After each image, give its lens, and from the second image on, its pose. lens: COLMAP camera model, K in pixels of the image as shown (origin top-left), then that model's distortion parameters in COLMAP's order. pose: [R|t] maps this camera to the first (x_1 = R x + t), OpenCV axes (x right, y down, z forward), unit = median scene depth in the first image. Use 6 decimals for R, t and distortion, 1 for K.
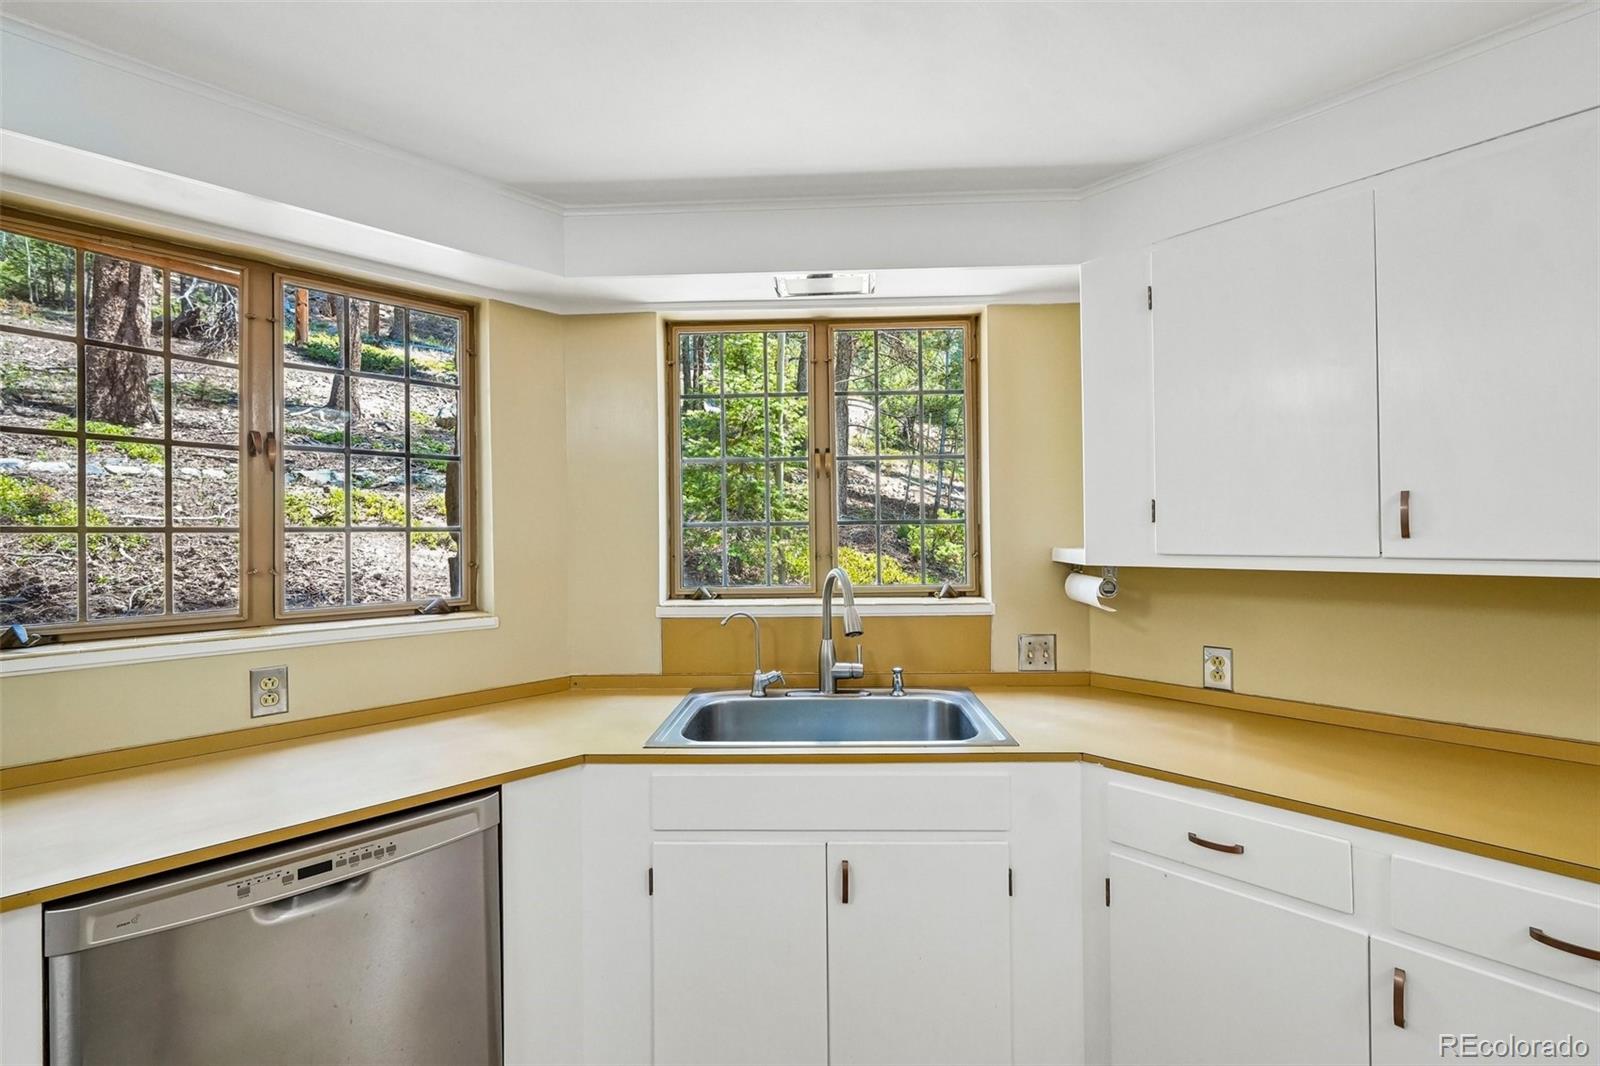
lens RADIAL K [[680.5, 0, 803.1], [0, 680.5, 533.4], [0, 0, 1]] dist [-0.000305, 0.000474]
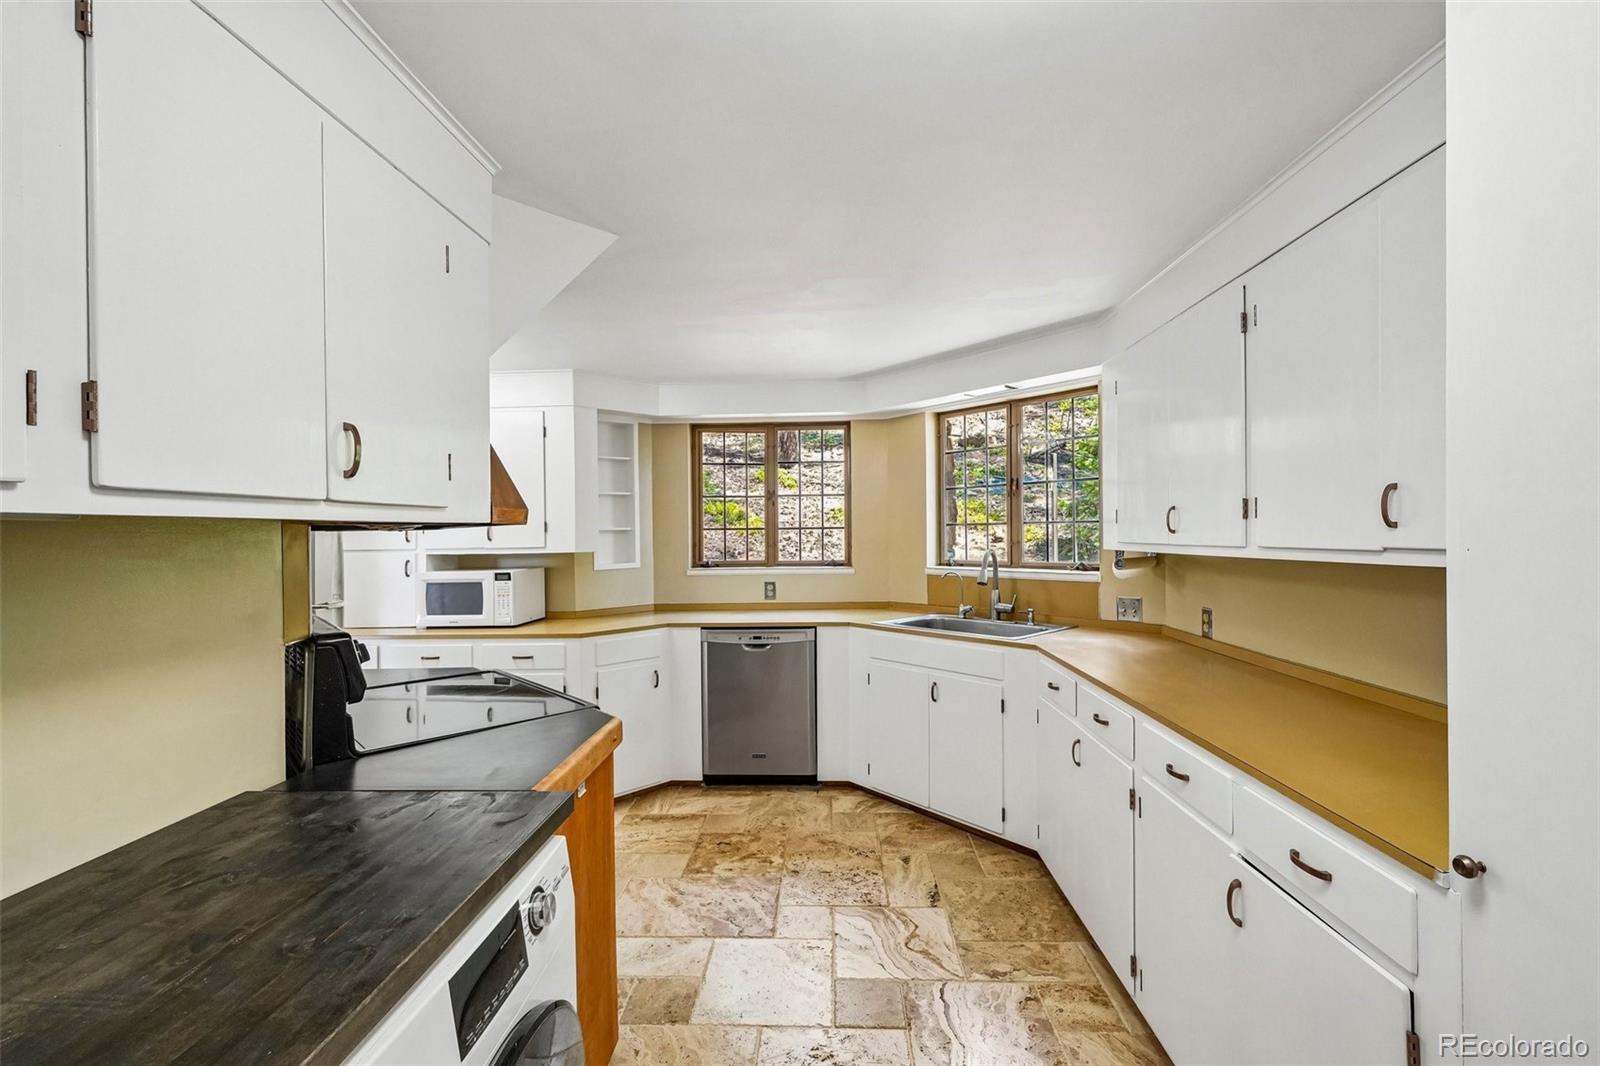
lens RADIAL K [[675.8, 0, 804.1], [0, 675.8, 527.5], [0, 0, 1]] dist [-0.002272, 0.000280]
pose [[0.687628, -0.001234, -0.726063, 1.071909], [0.003760, 0.999991, 0.001862, -0.012367], [0.726054, -0.004011, 0.687626, -0.621971]]
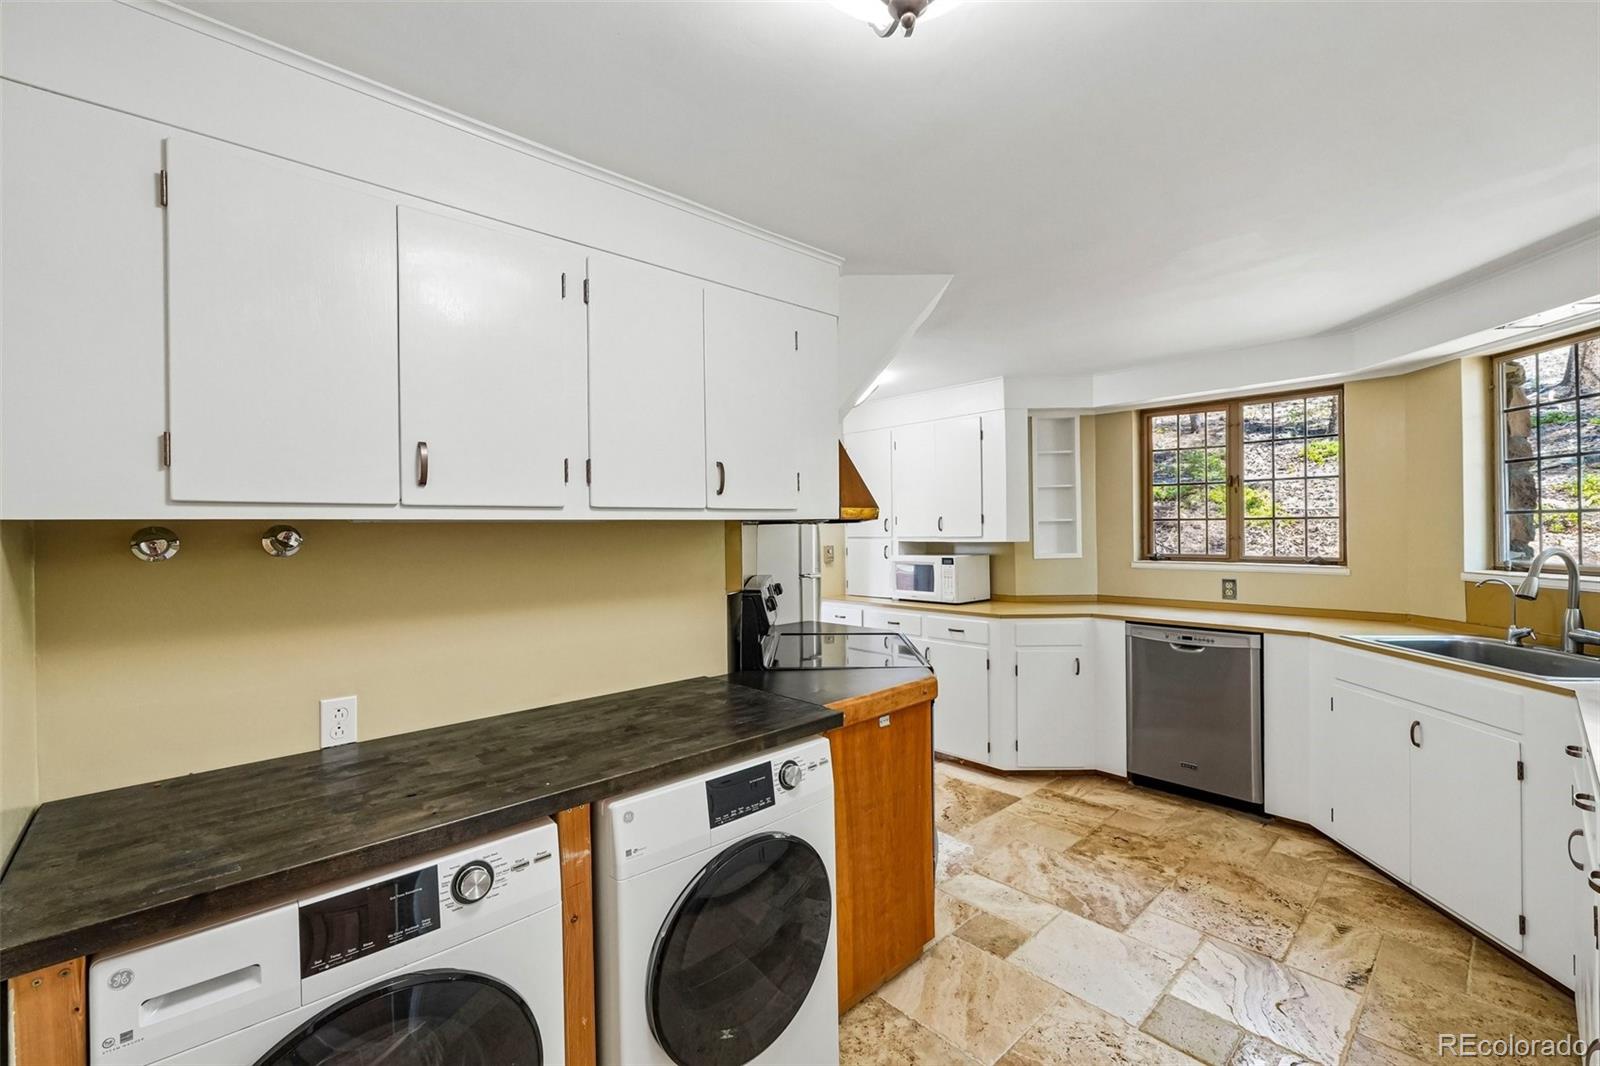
lens RADIAL K [[675.3, 0, 809.3], [0, 675.3, 524.4], [0, 0, 1]] dist [0.000970, 0.000965]
pose [[-0.015405, 0.007282, -0.999855, 1.374857], [0.012026, 0.999903, 0.007097, -0.017725], [0.999809, -0.011915, -0.015491, -0.349007]]
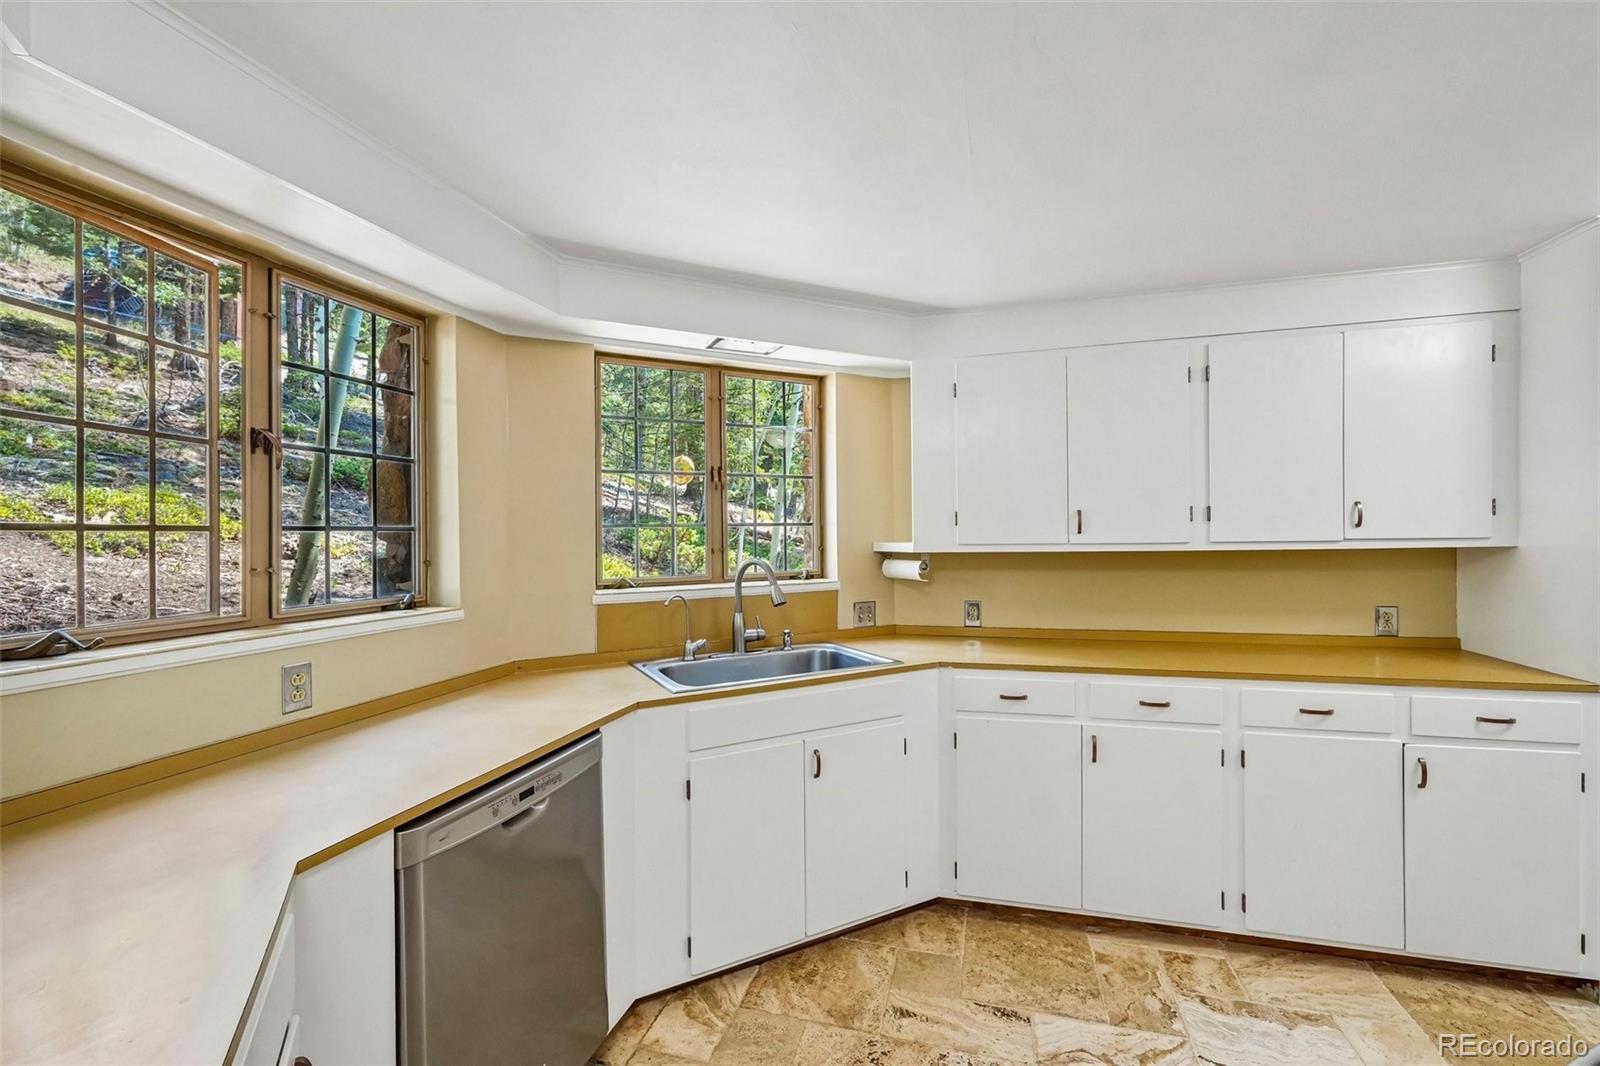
lens RADIAL K [[681.9, 0, 804.5], [0, 681.9, 536.8], [0, 0, 1]] dist [-0.003123, 0.000129]
pose [[0.866202, -0.003139, 0.499684, -0.570352], [0.003246, 0.999995, 0.000655, 0.008538], [-0.499683, 0.001055, 0.866207, -0.231552]]
